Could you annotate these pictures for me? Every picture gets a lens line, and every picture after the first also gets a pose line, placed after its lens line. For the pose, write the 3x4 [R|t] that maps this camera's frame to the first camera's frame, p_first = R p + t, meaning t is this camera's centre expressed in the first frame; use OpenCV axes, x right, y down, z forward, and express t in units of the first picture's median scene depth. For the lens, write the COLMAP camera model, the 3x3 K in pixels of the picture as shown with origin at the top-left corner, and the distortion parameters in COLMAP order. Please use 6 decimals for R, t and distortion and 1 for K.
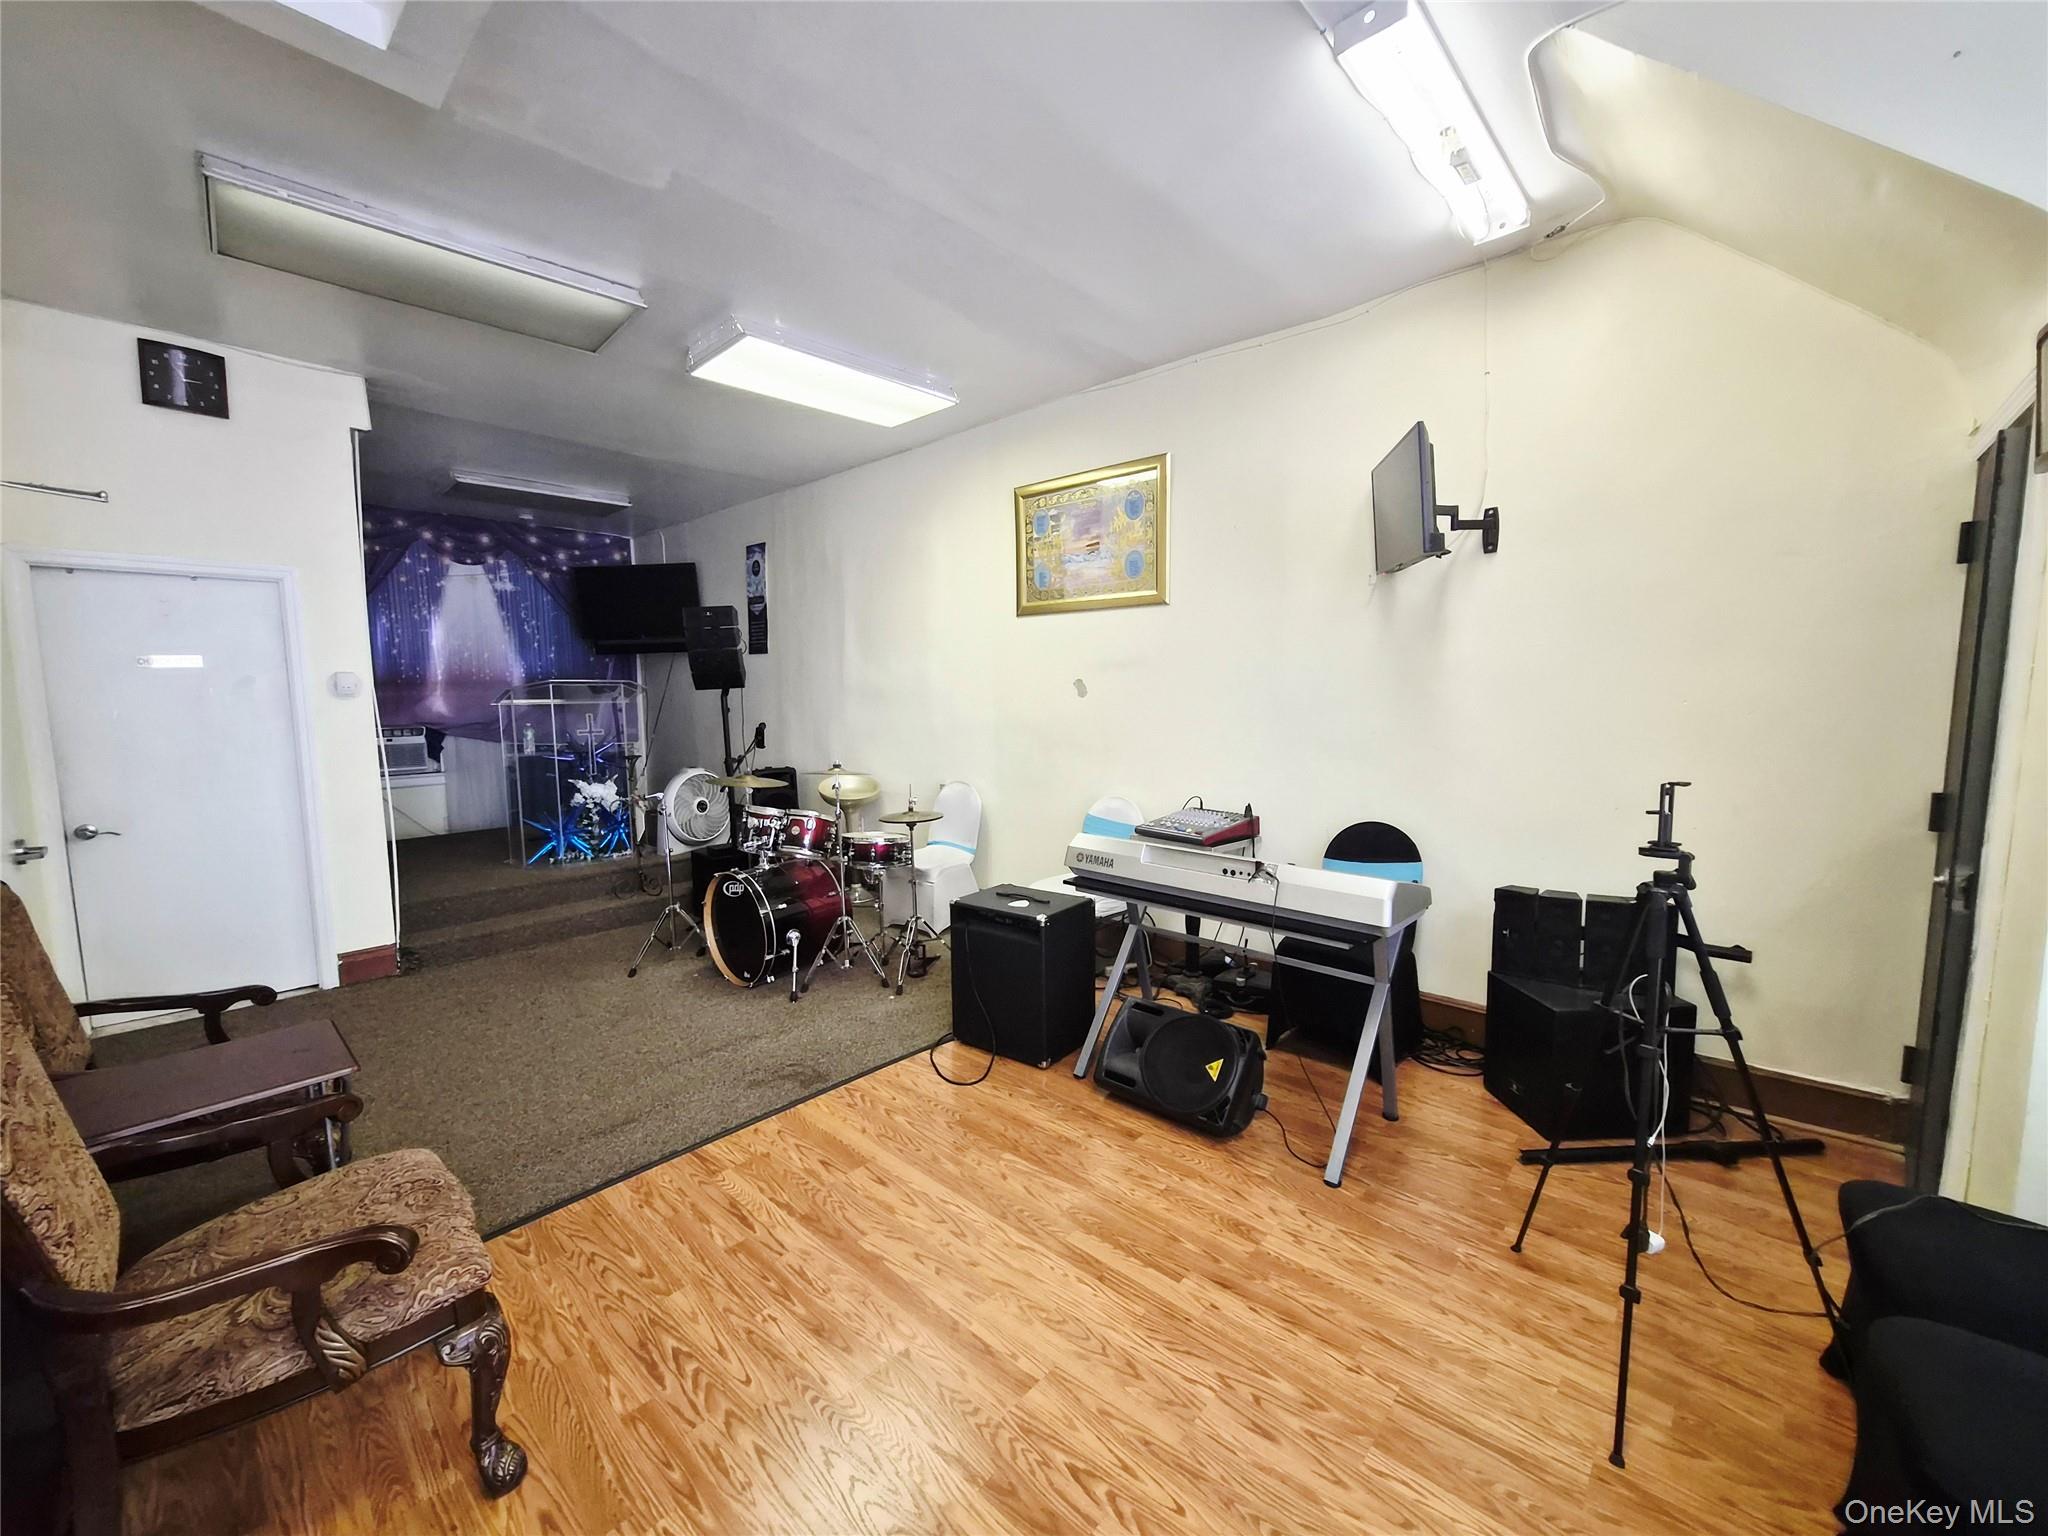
lens RADIAL K [[807.0, 0, 1012.0], [0, 807.0, 775.8], [0, 0, 1]] dist [-0.000546, -0.000007]
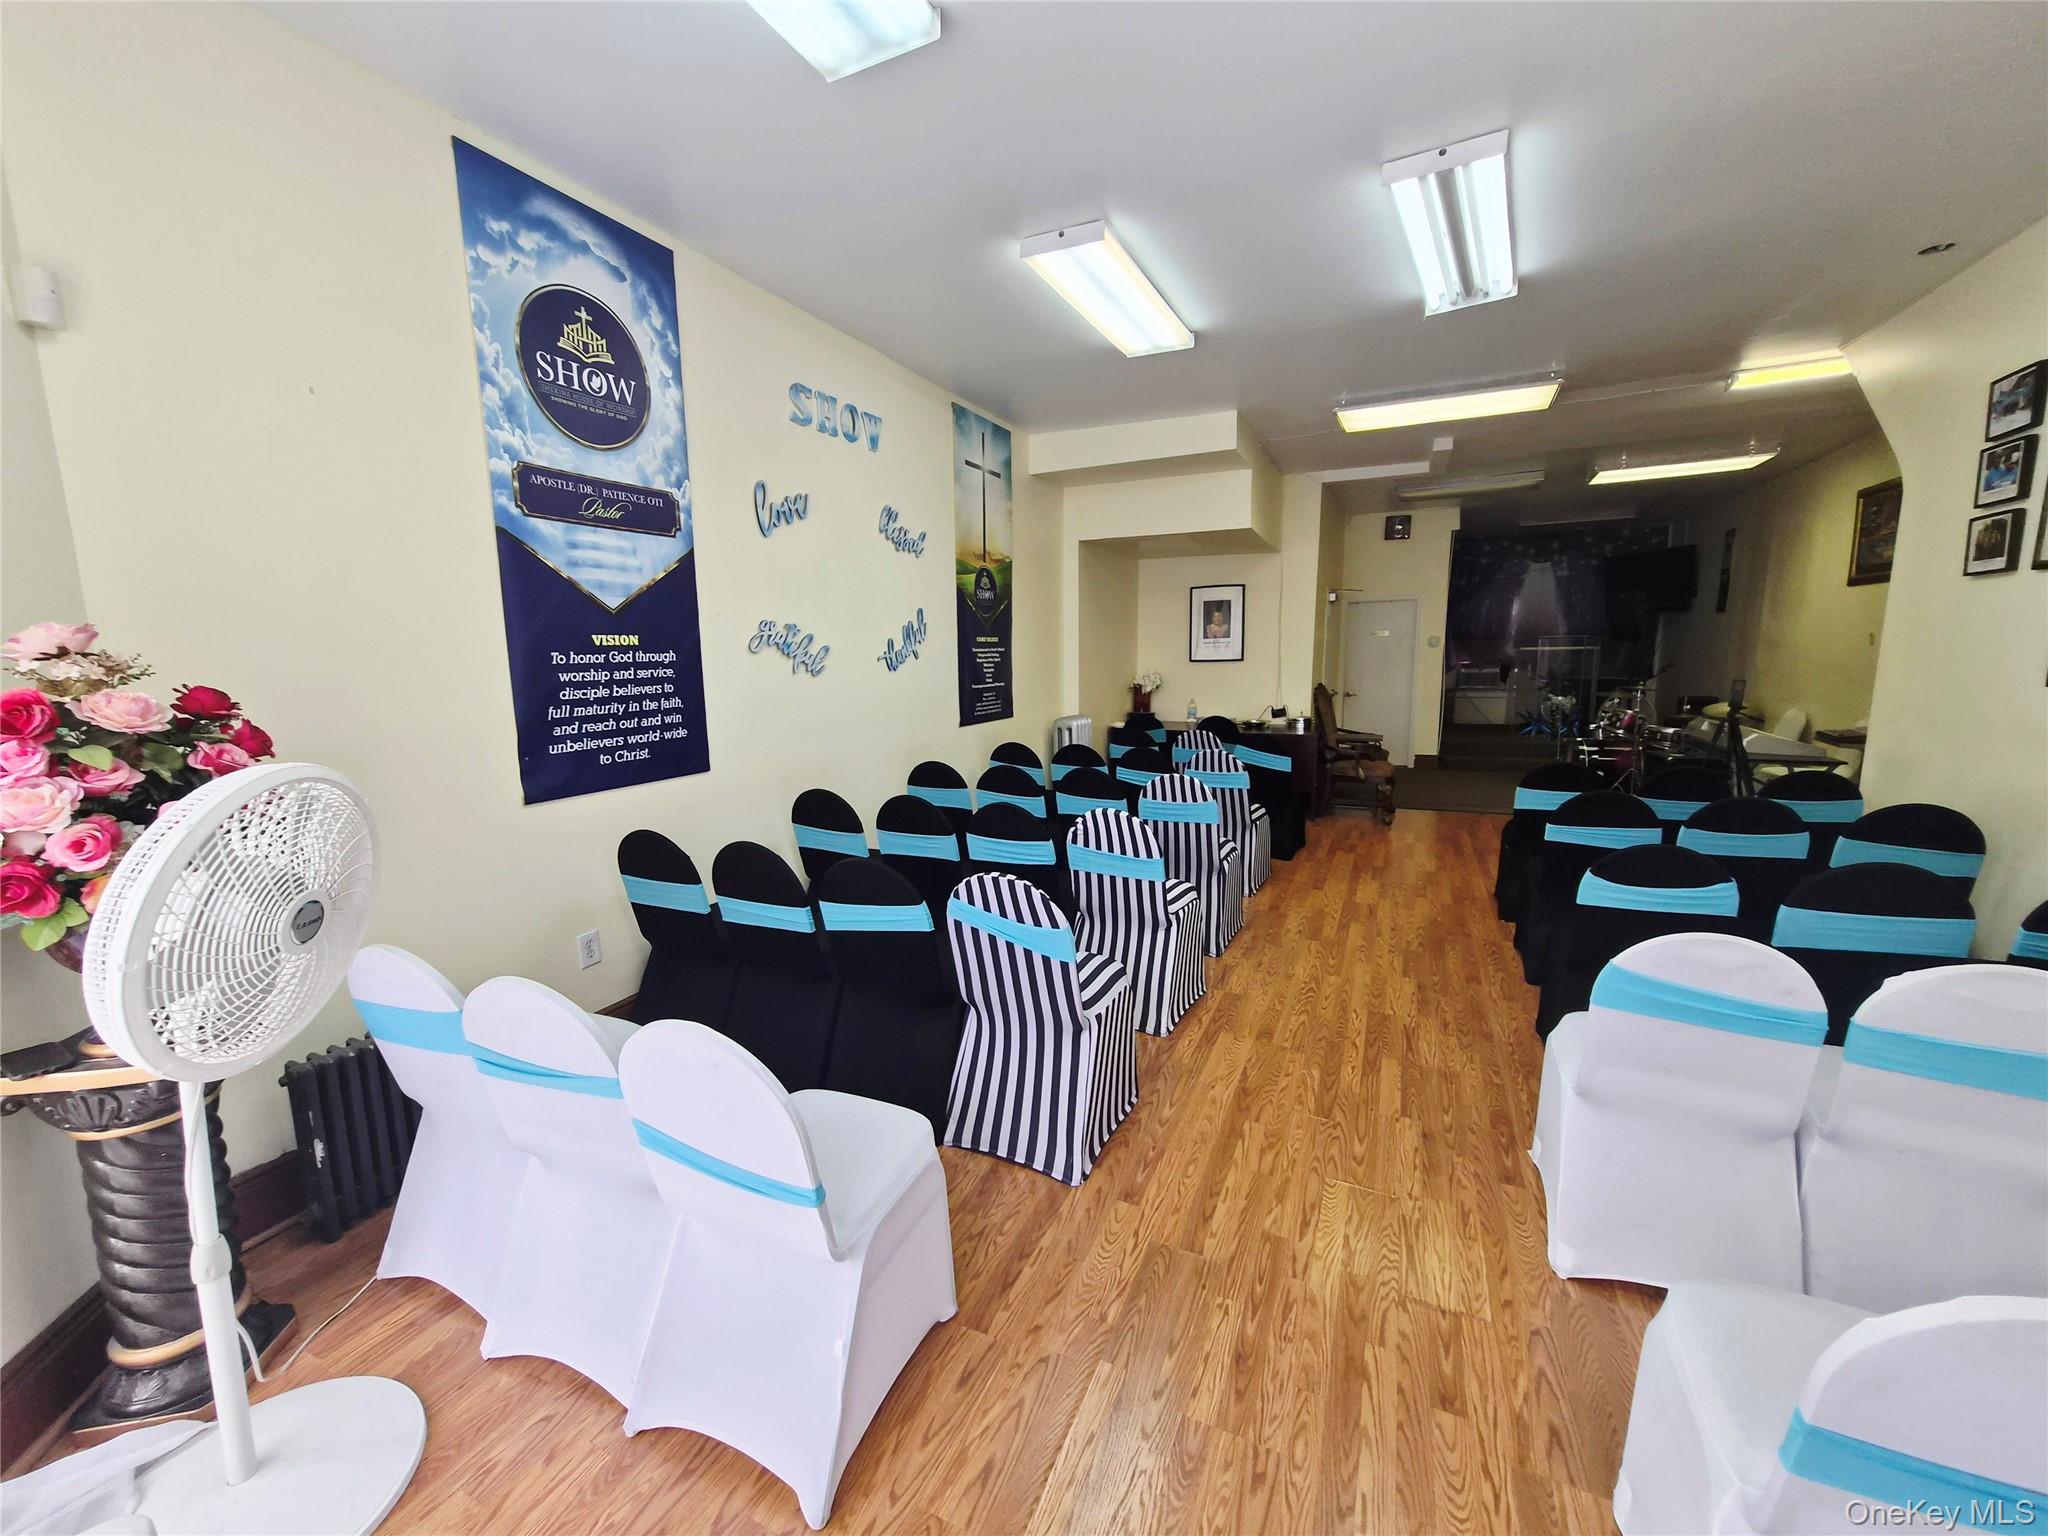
lens RADIAL K [[807.0, 0, 1011.4], [0, 807.0, 772.0], [0, 0, 1]] dist [-0.000546, -0.000007]
pose [[0.292600, 0.146521, -0.944943, 0.891873], [-0.086709, 0.988185, 0.126377, 0.060275], [0.952295, 0.044957, 0.301848, -0.710615]]
